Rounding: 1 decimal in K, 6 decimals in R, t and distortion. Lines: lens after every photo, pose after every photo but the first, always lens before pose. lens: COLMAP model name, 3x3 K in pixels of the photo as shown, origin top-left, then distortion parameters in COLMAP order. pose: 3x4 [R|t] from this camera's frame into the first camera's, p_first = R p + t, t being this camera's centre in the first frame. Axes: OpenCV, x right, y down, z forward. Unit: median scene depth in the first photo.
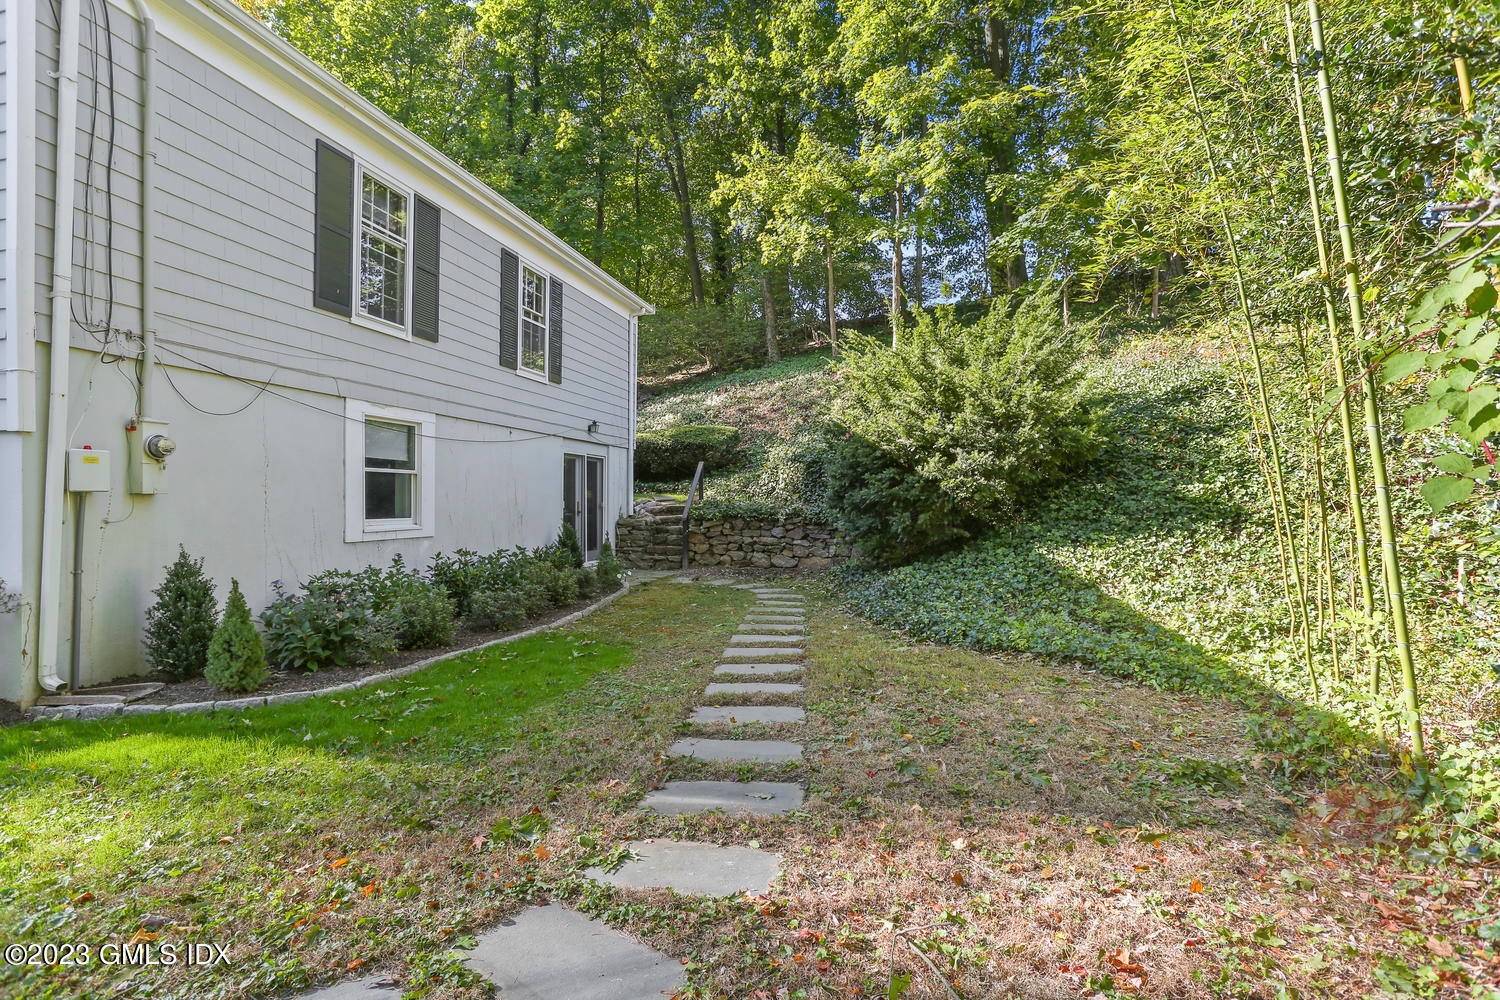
lens RADIAL K [[749.5, 0, 755.8], [0, 749.5, 499.2], [0, 0, 1]] dist [-0.057591, 0.030688]
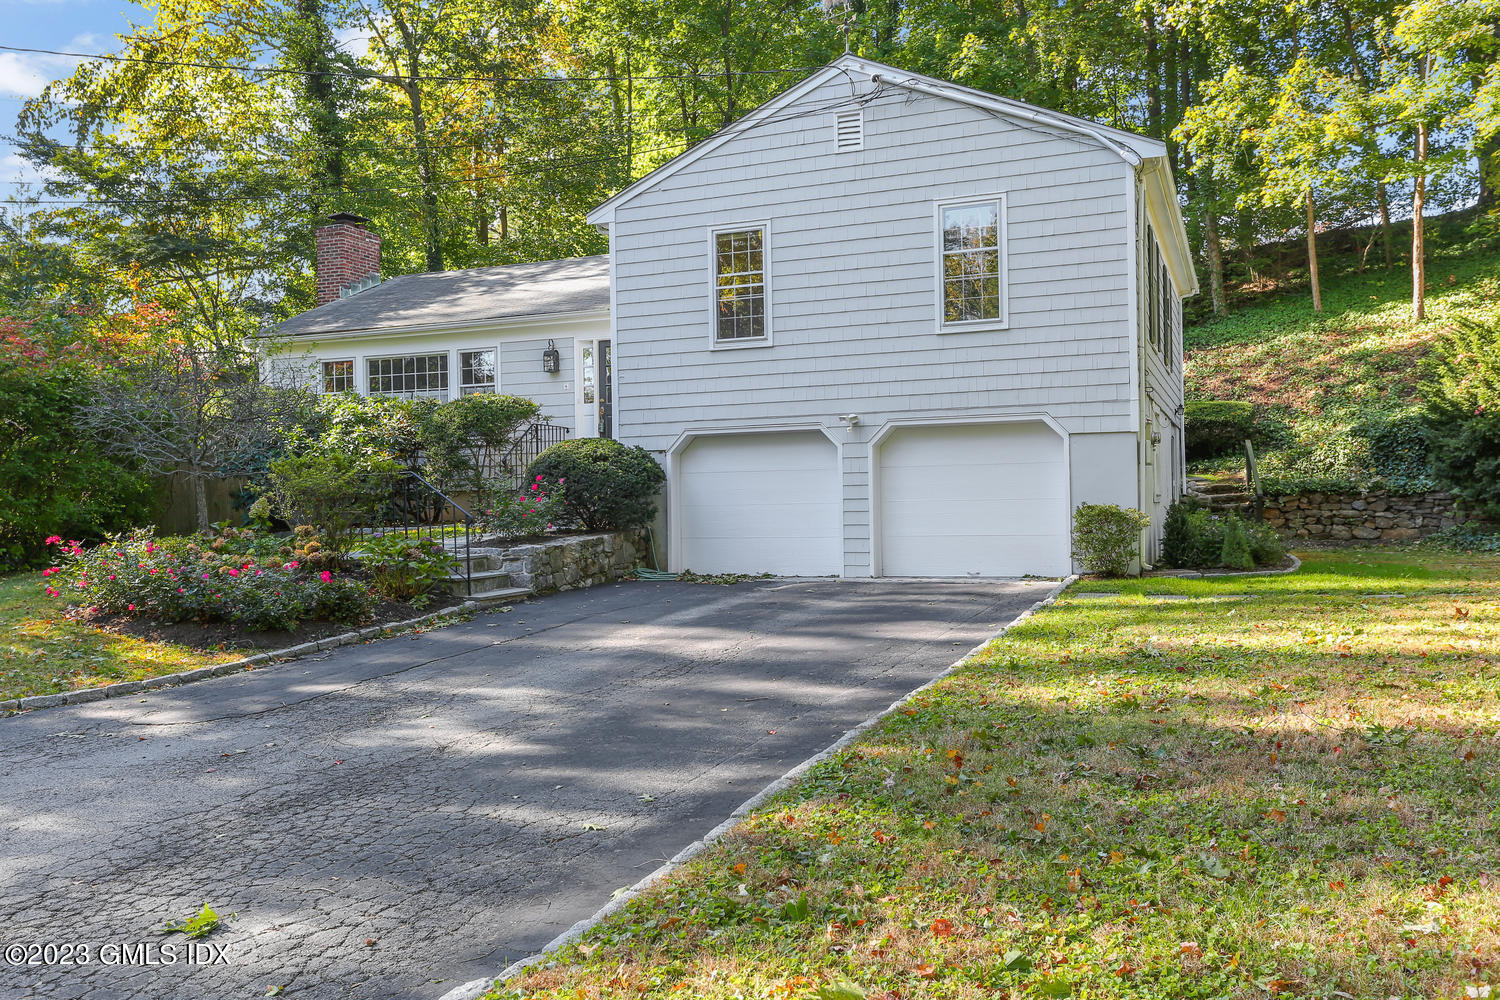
lens RADIAL K [[1210.7, 0, 779.6], [0, 1210.7, 502.6], [0, 0, 1]] dist [0.002015, 0.014950]
pose [[0.987112, -0.021945, -0.158519, -0.489430], [0.021872, 0.999758, -0.002207, 0.026511], [0.158529, -0.001288, 0.987353, -0.770893]]
